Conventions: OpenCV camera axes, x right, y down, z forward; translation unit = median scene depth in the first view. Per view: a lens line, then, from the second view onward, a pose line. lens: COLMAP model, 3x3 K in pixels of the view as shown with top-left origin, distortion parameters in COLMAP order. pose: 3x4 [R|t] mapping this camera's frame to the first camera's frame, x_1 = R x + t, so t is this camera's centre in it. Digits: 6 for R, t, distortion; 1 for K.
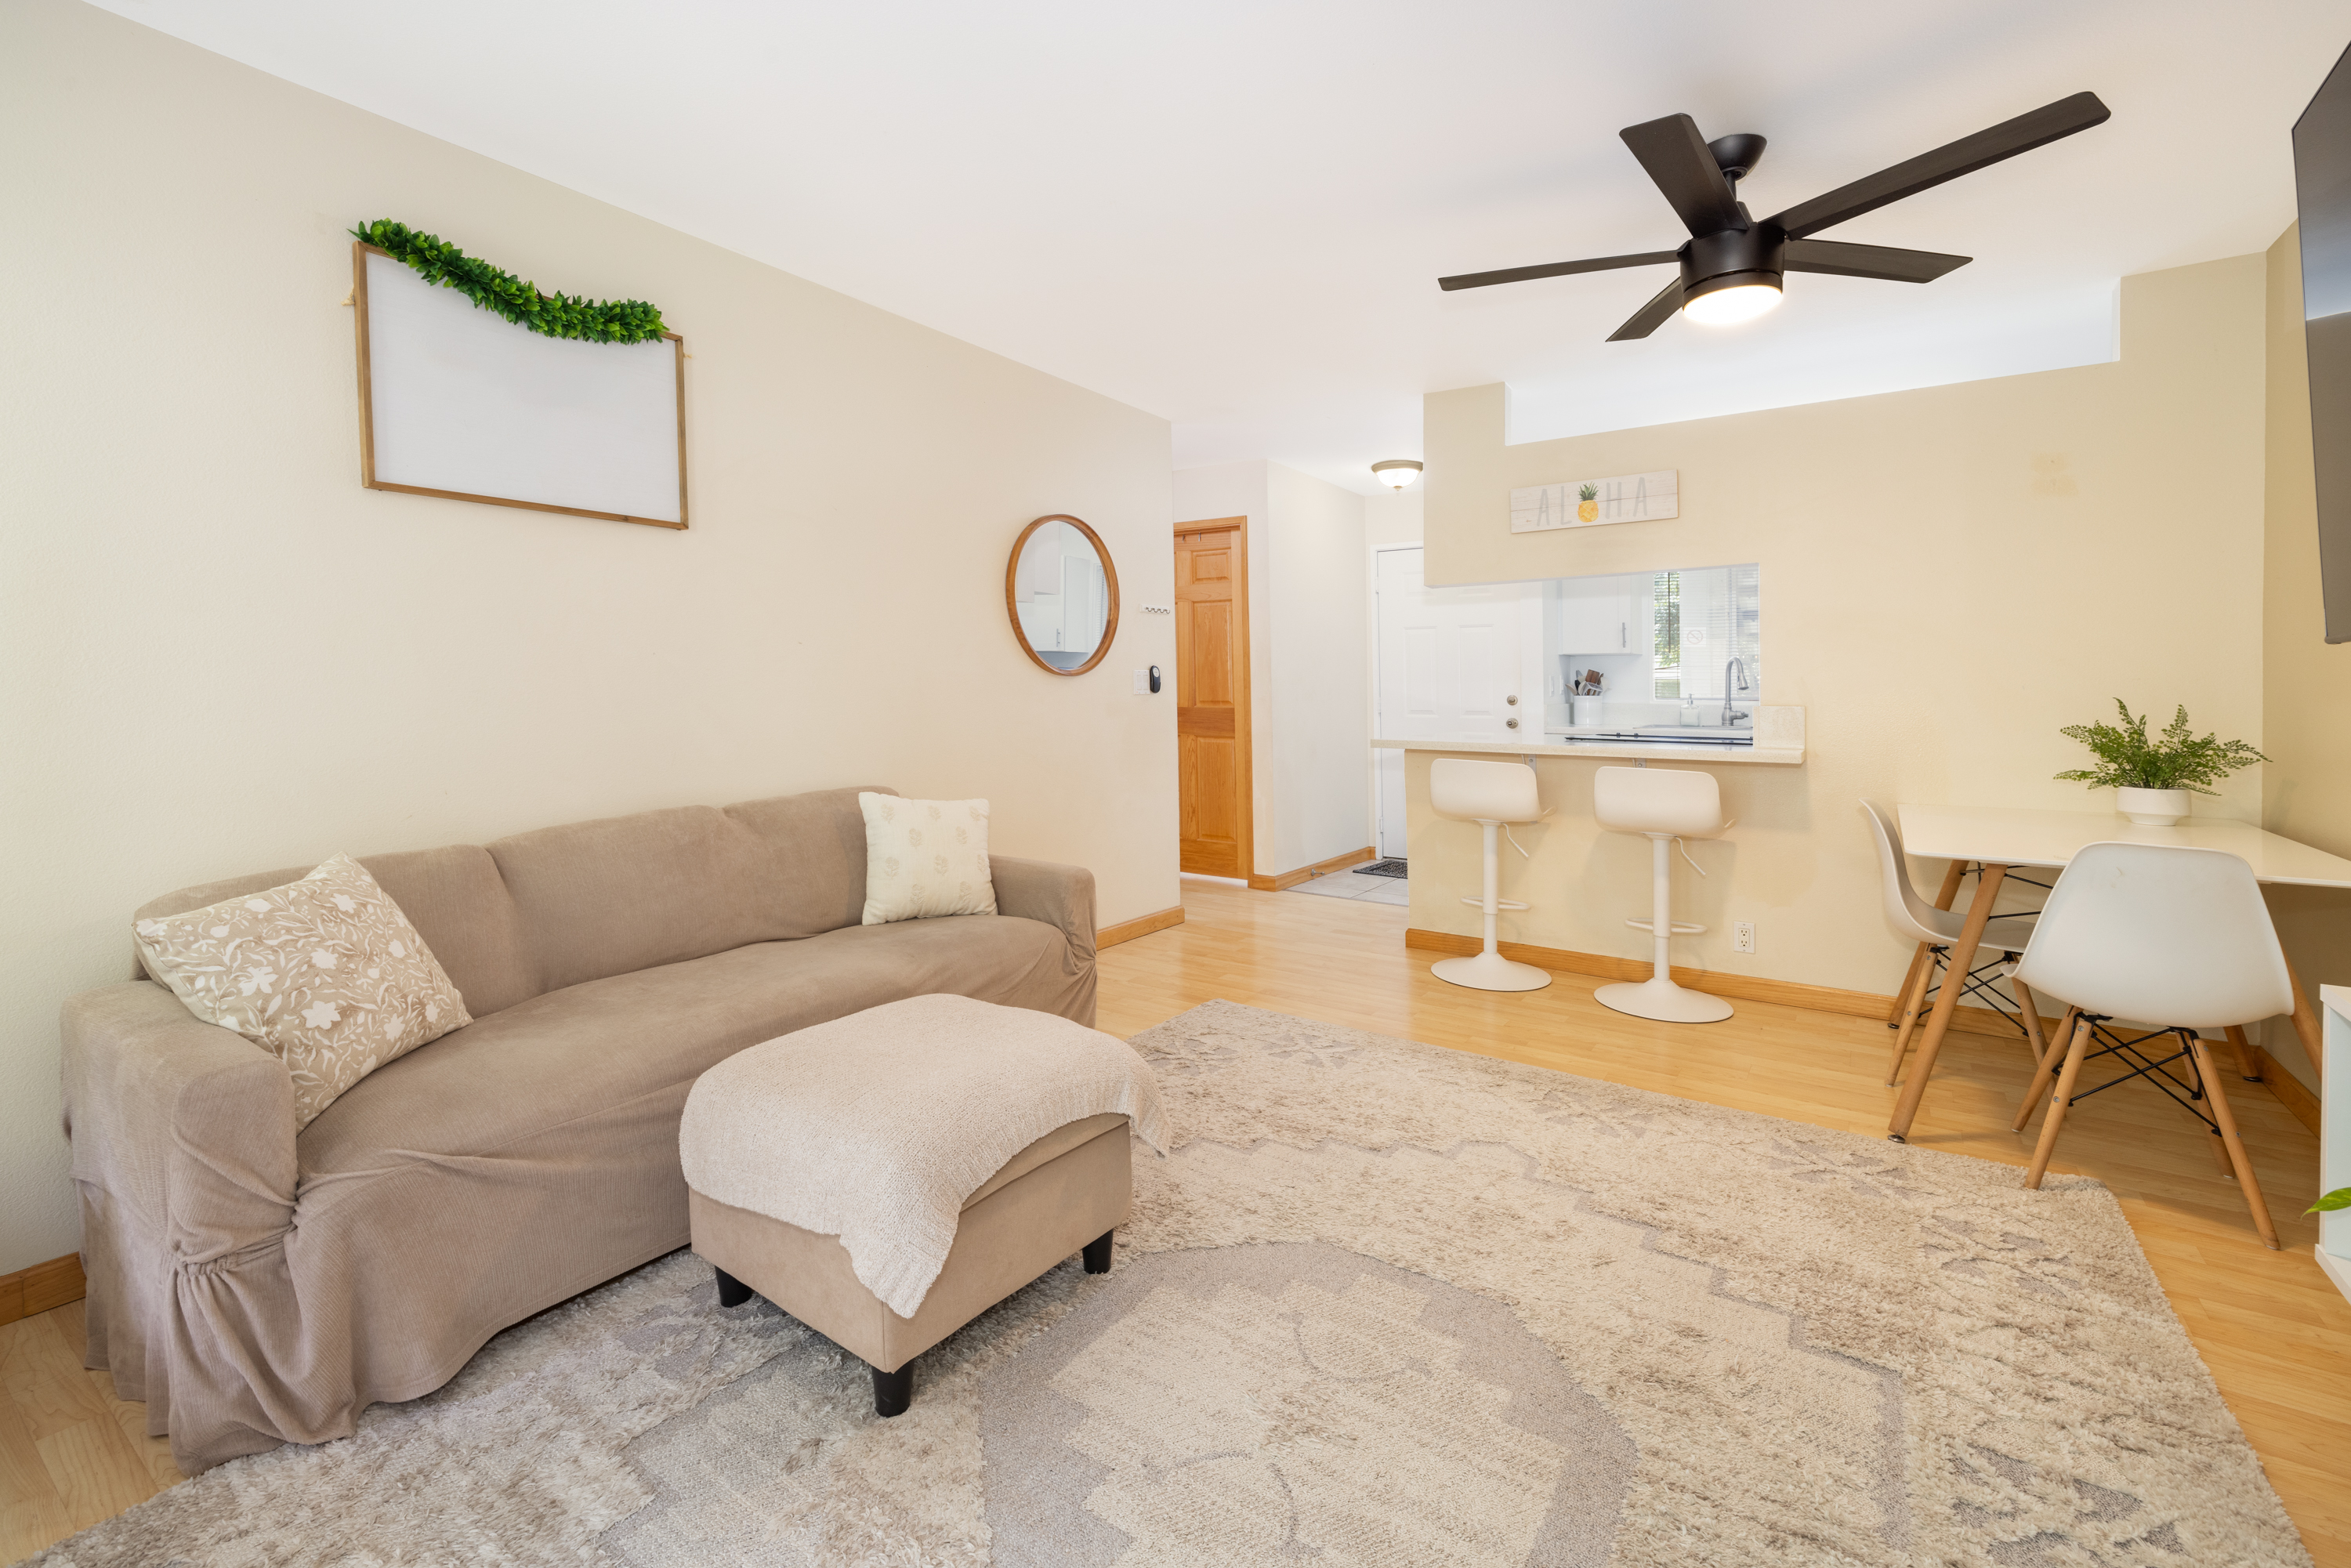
lens RADIAL K [[1013.4, 0, 1174.8], [0, 1013.4, 724.2], [0, 0, 1]] dist [0.002638, 0.000259]
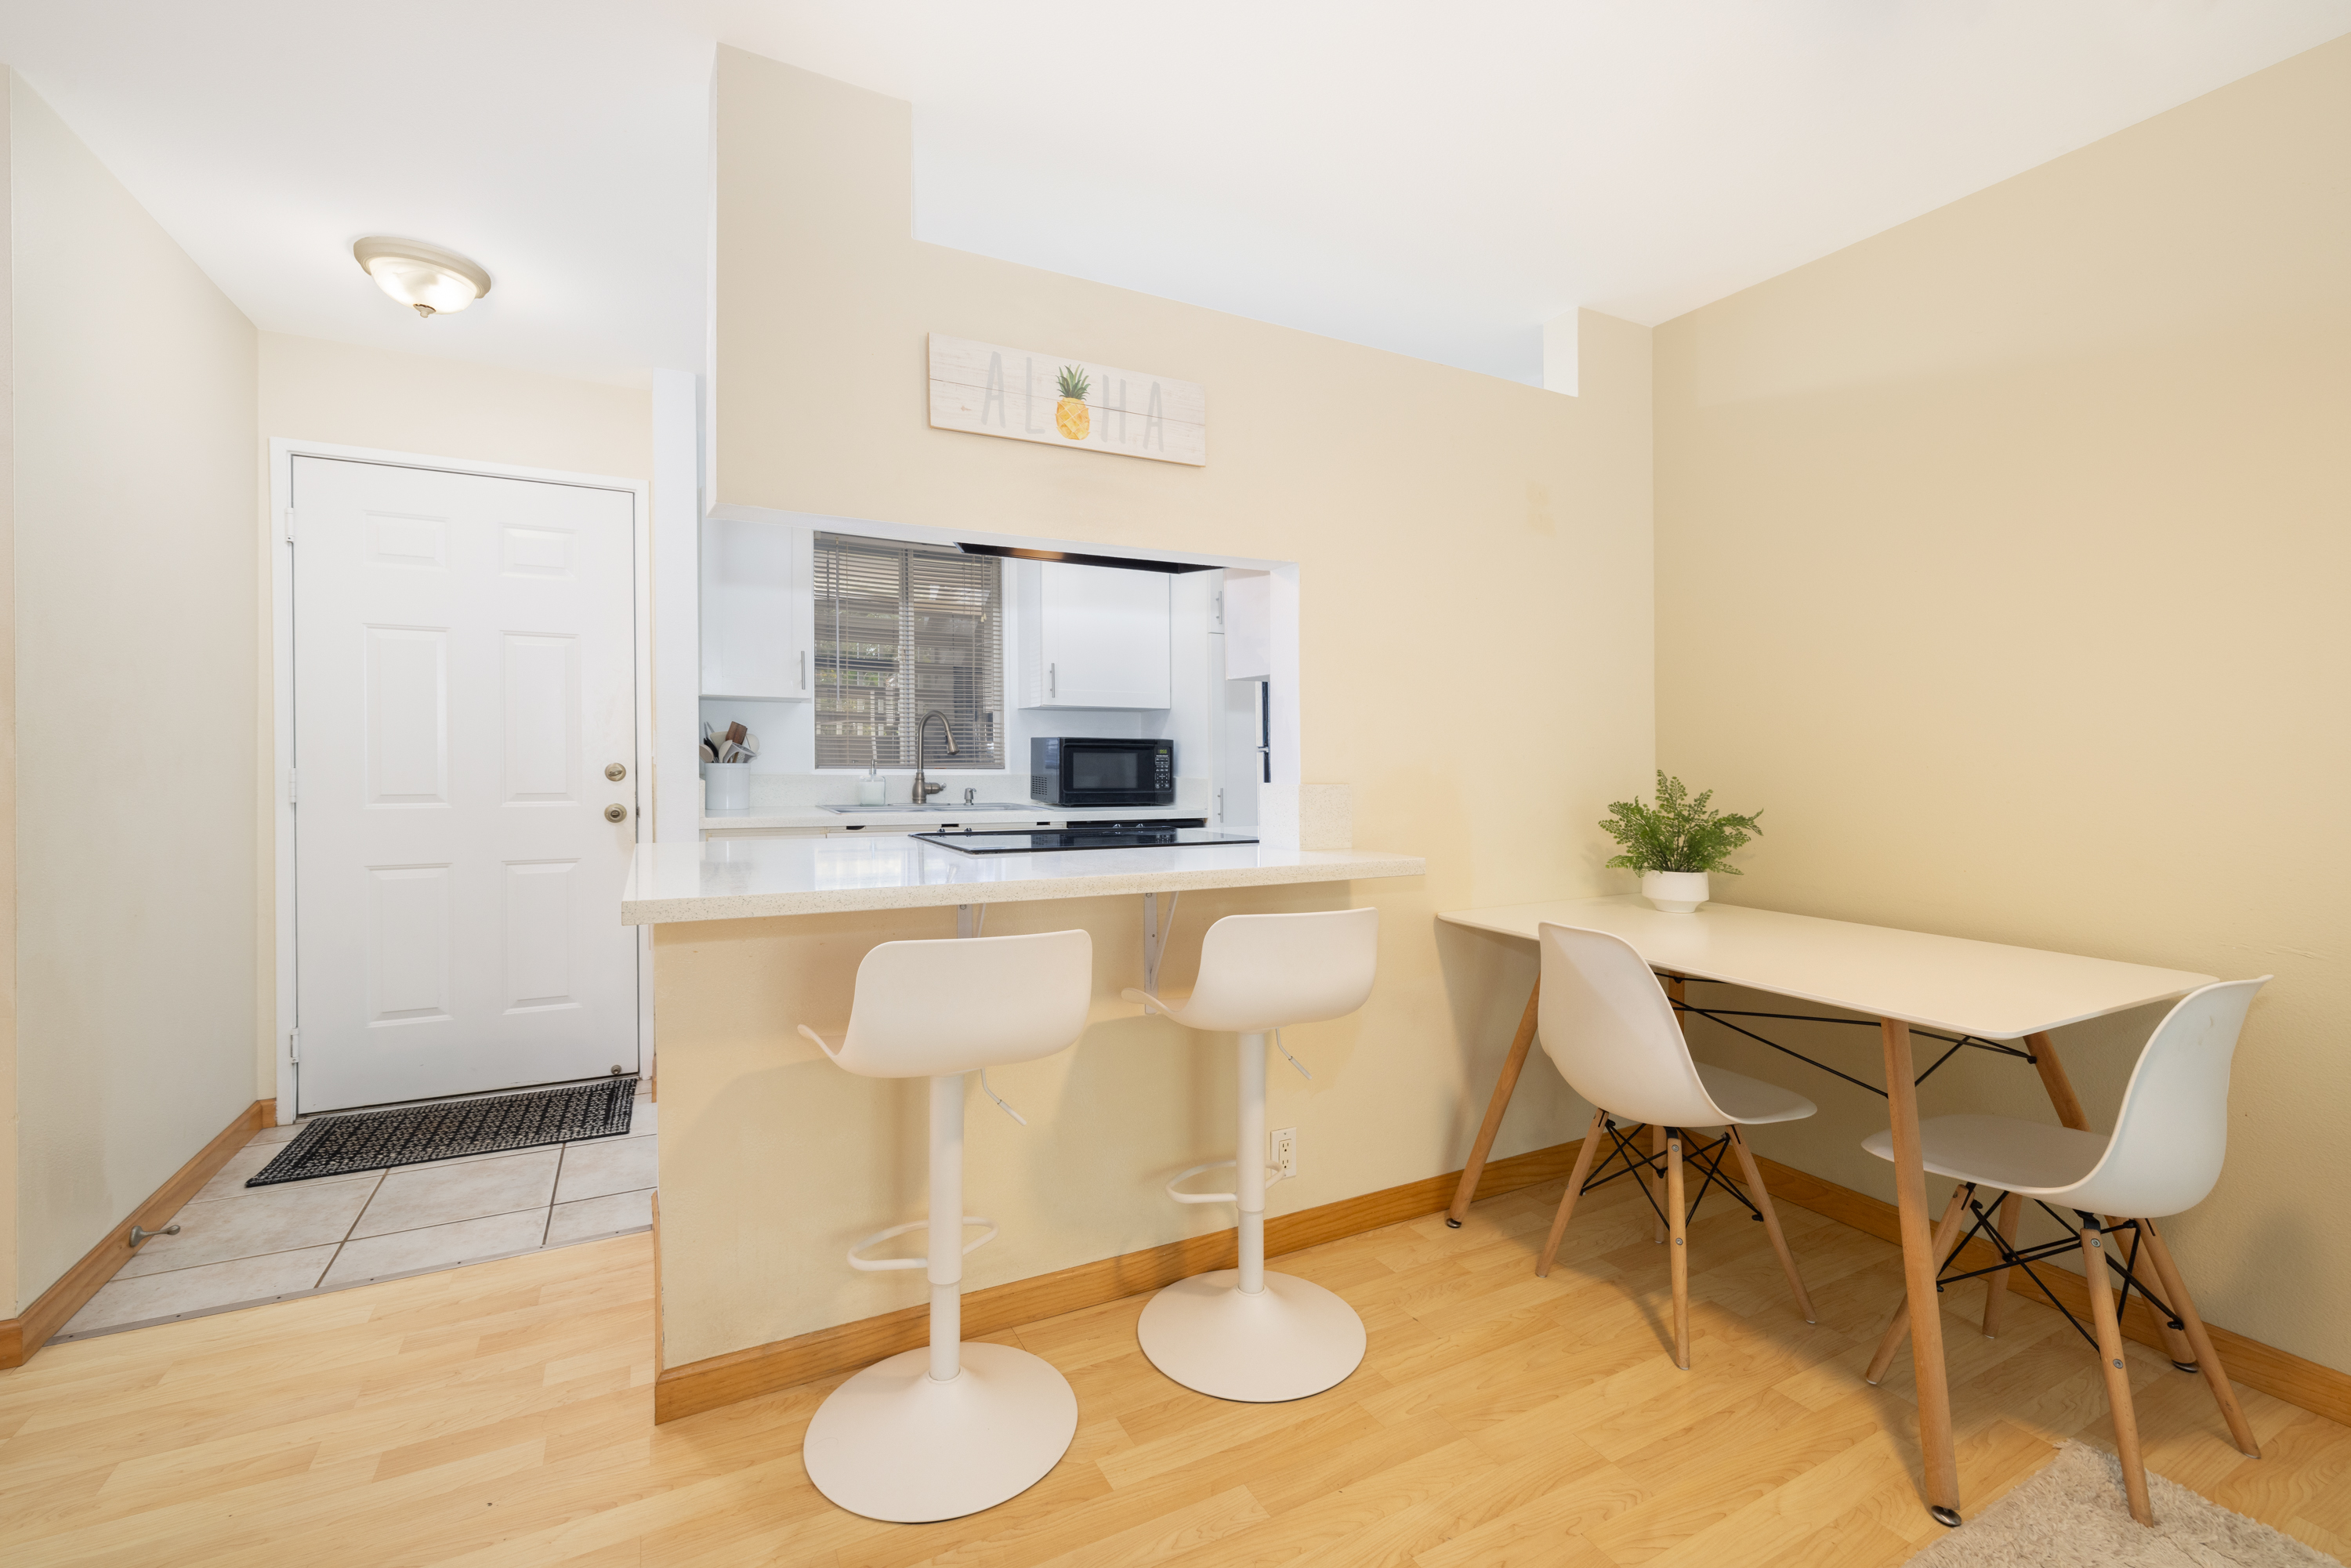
lens RADIAL K [[1013.4, 0, 1178.3], [0, 1013.4, 745.9], [0, 0, 1]] dist [0.002638, 0.000259]
pose [[0.467942, 0.006788, 0.883733, -0.036154], [0.023979, 0.999505, -0.020375, -0.038487], [-0.883434, 0.030725, 0.467547, 0.927943]]
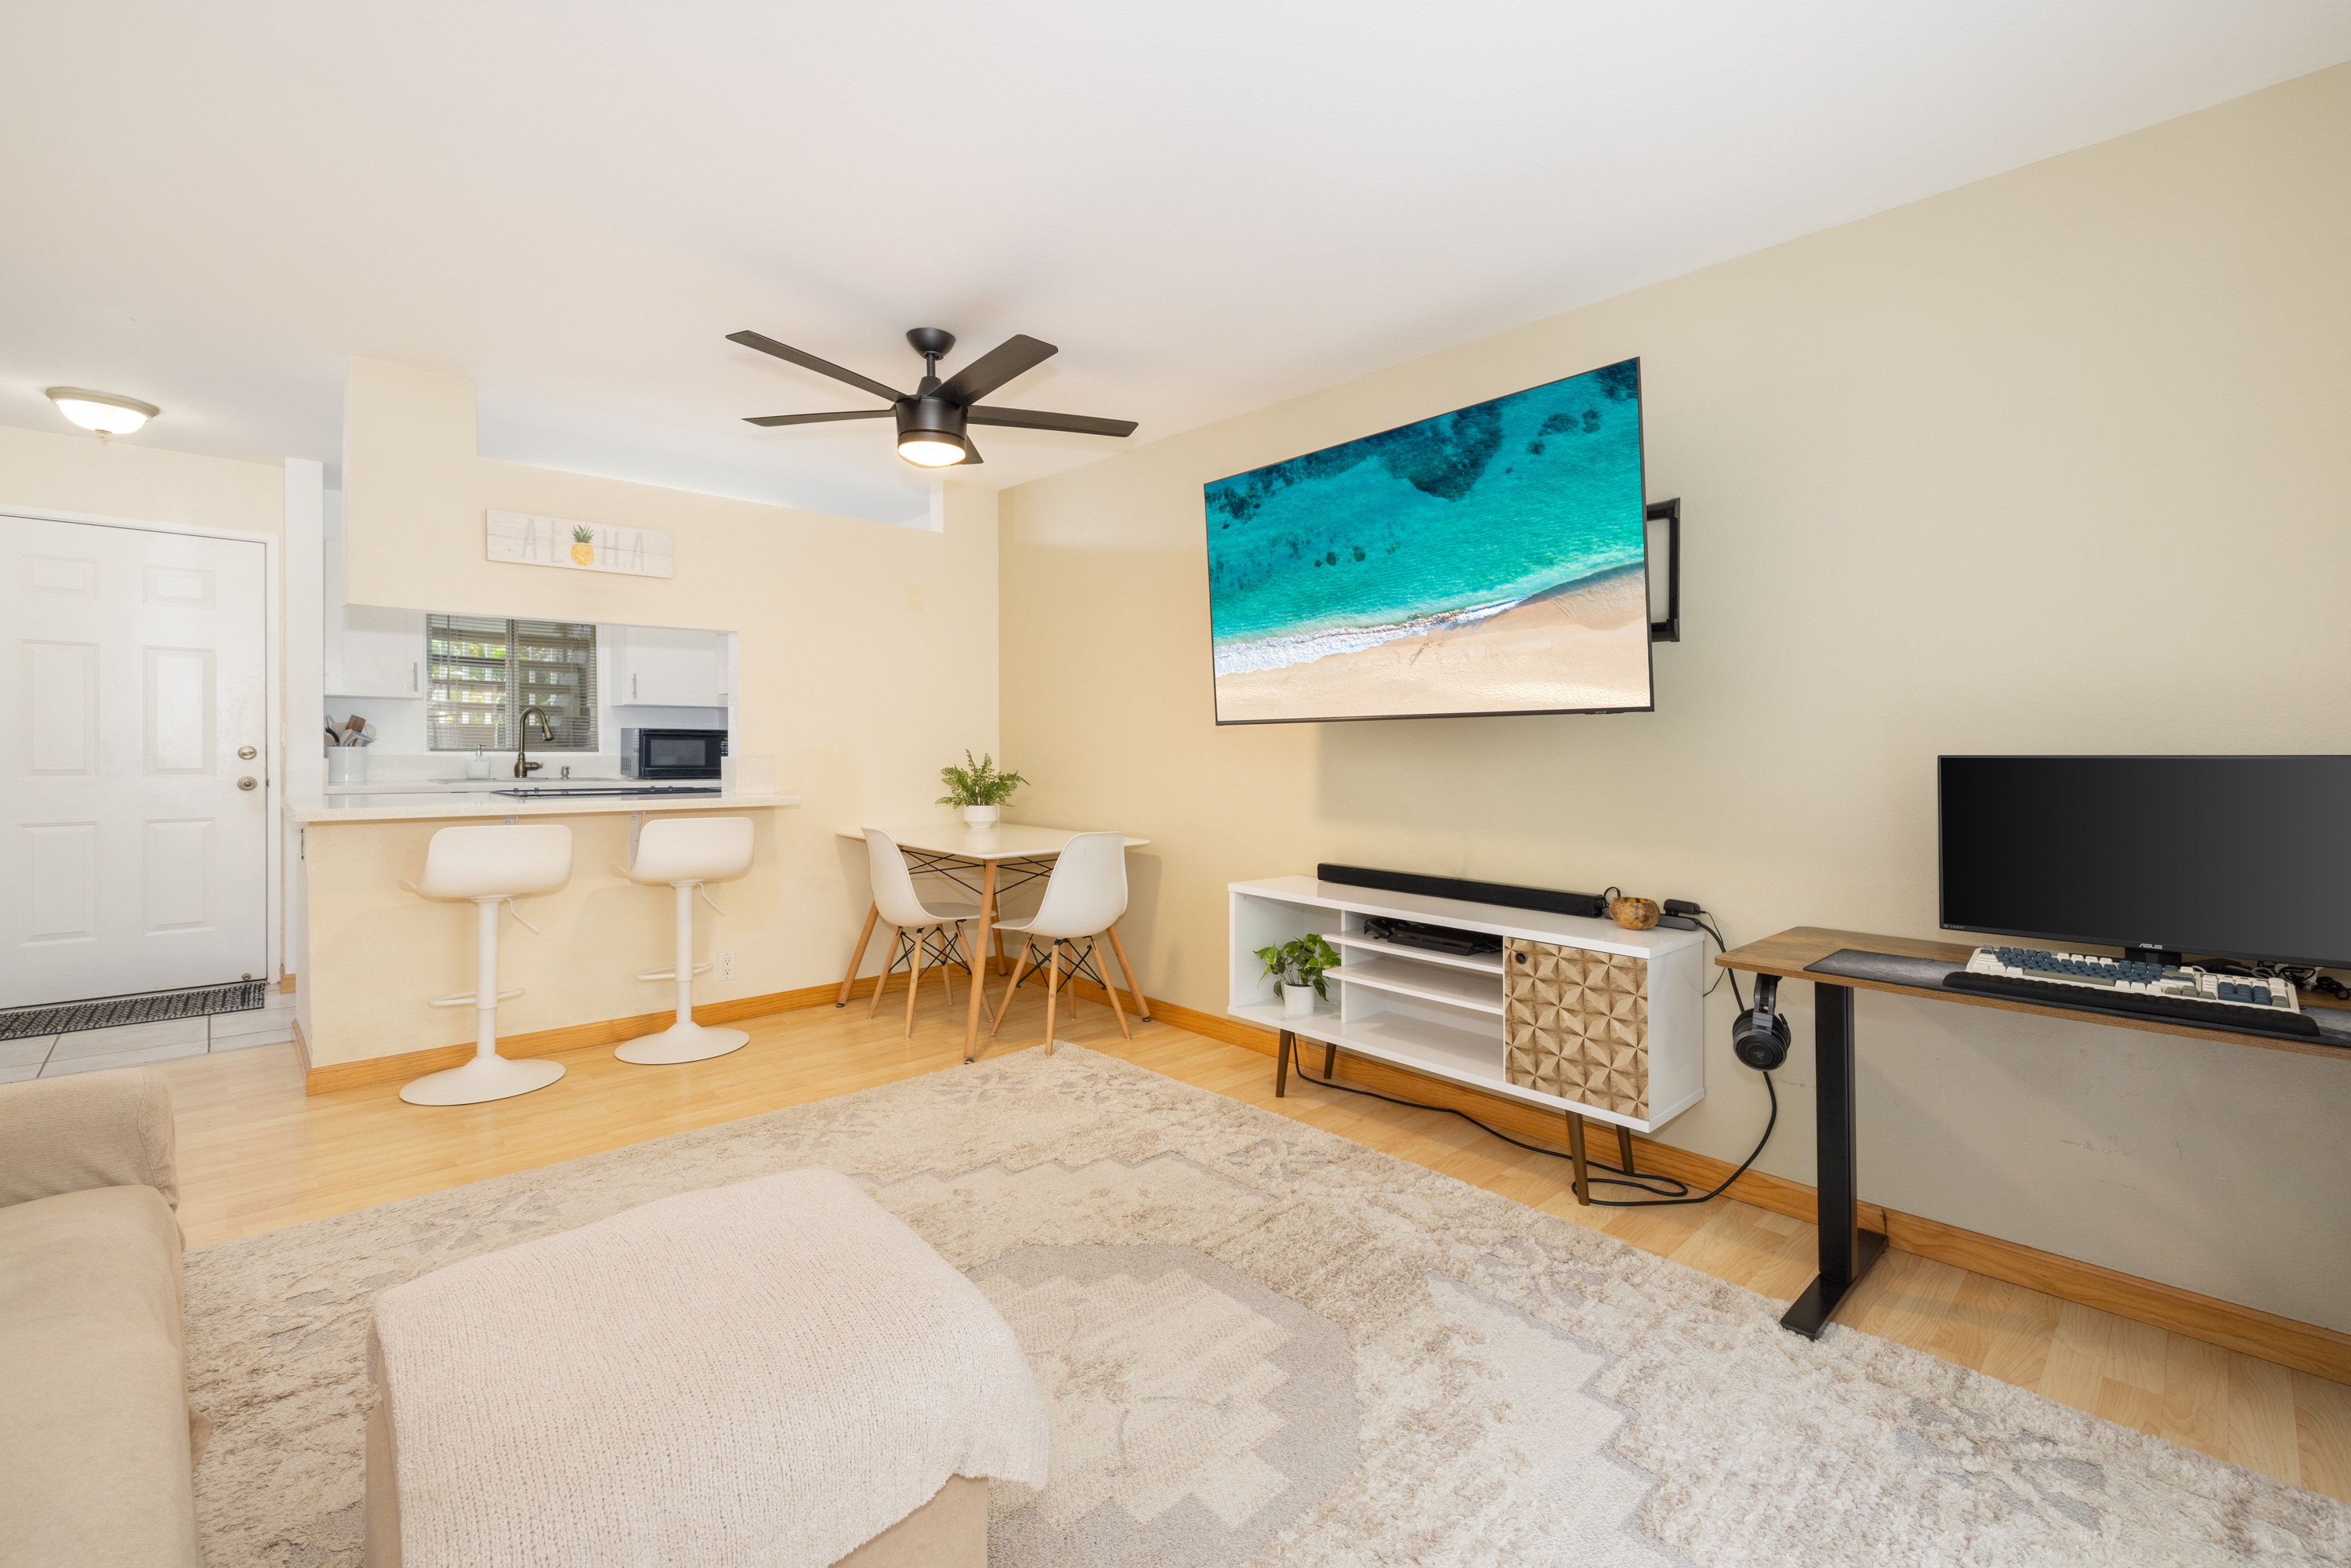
lens RADIAL K [[1013.4, 0, 1193.8], [0, 1013.4, 730.4], [0, 0, 1]] dist [0.002638, 0.000259]
pose [[0.201656, 0.012894, 0.979372, -0.525595], [0.025055, 0.999518, -0.018318, -0.017904], [-0.979136, 0.028232, 0.201235, 0.331120]]
